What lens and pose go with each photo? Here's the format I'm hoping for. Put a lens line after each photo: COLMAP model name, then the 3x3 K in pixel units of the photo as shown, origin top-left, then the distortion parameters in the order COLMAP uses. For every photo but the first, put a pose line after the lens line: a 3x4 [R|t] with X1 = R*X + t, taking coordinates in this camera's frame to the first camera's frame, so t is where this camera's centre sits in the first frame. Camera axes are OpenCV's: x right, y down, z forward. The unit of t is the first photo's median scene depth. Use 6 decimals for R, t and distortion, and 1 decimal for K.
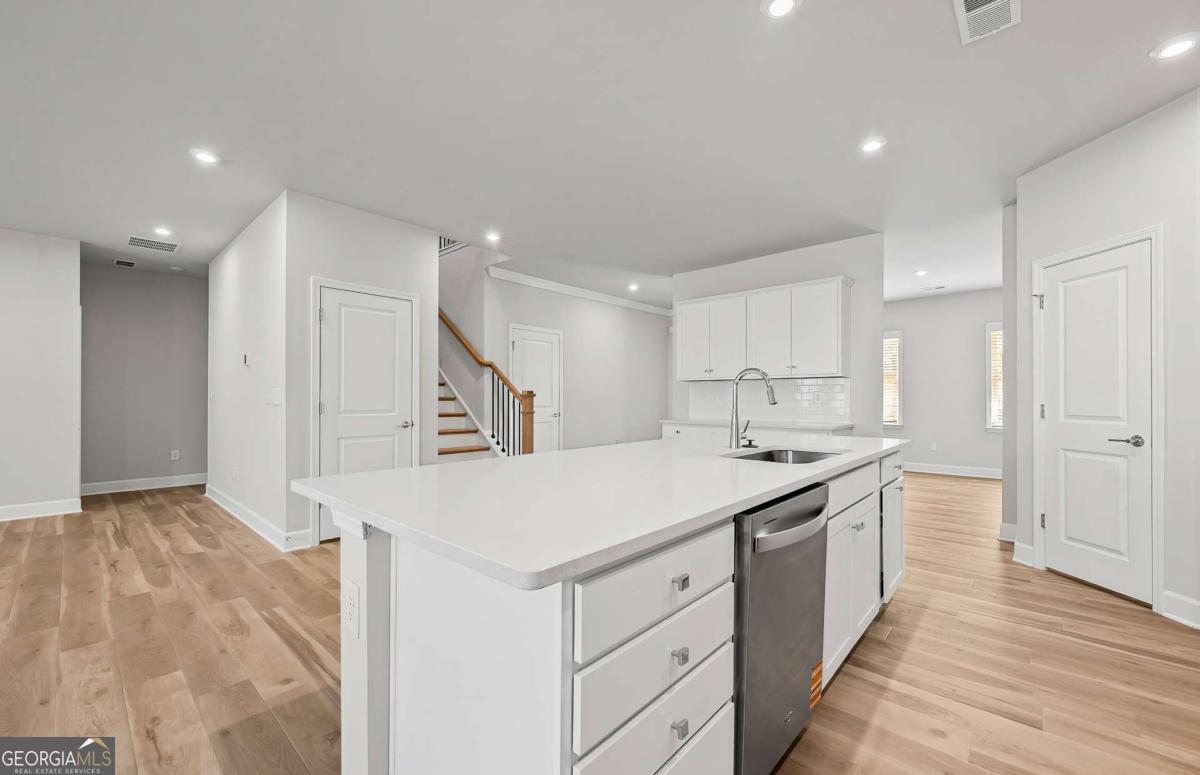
lens RADIAL K [[481.3, 0, 599.9], [0, 481.3, 391.7], [0, 0, 1]] dist [-0.000224, -0.000003]
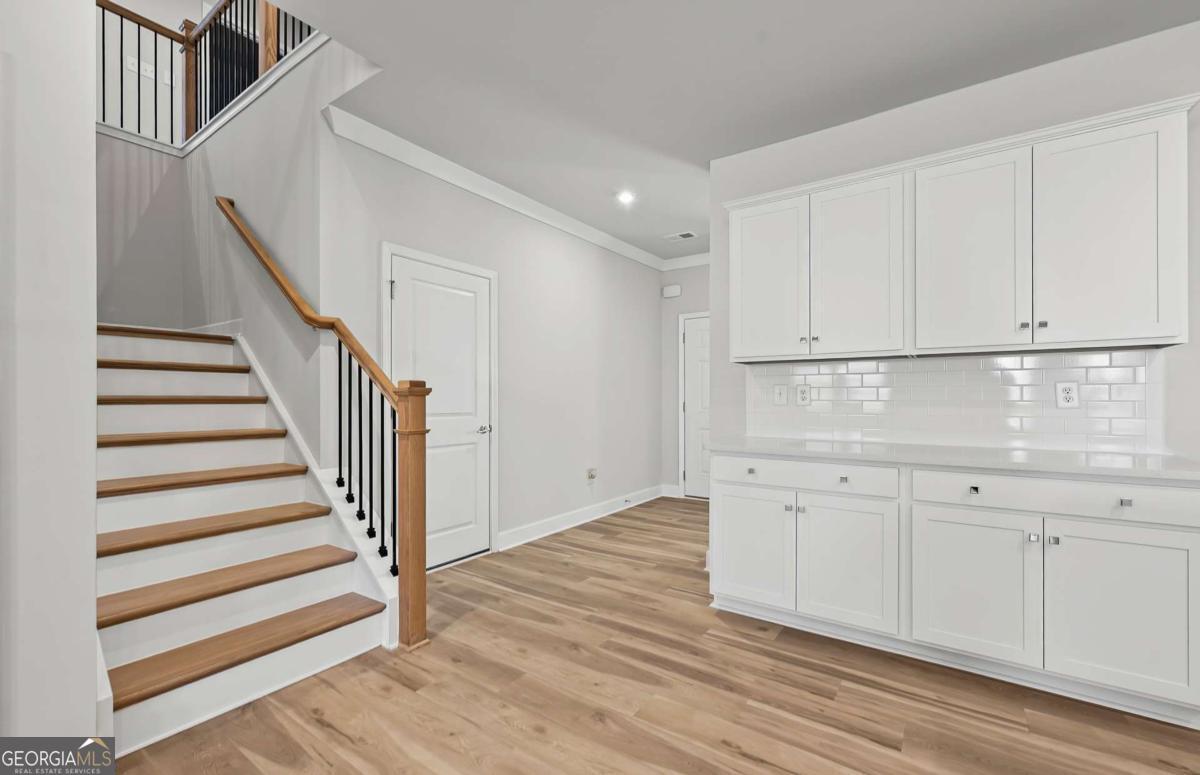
lens RADIAL K [[503.8, 0, 605.0], [0, 503.8, 395.5], [0, 0, 1]] dist [-0.000467, -0.000047]
pose [[0.990959, -0.002124, 0.134150, -0.037968], [0.000854, 0.999954, 0.009526, 0.006306], [-0.134165, -0.009325, 0.990915, 0.493938]]
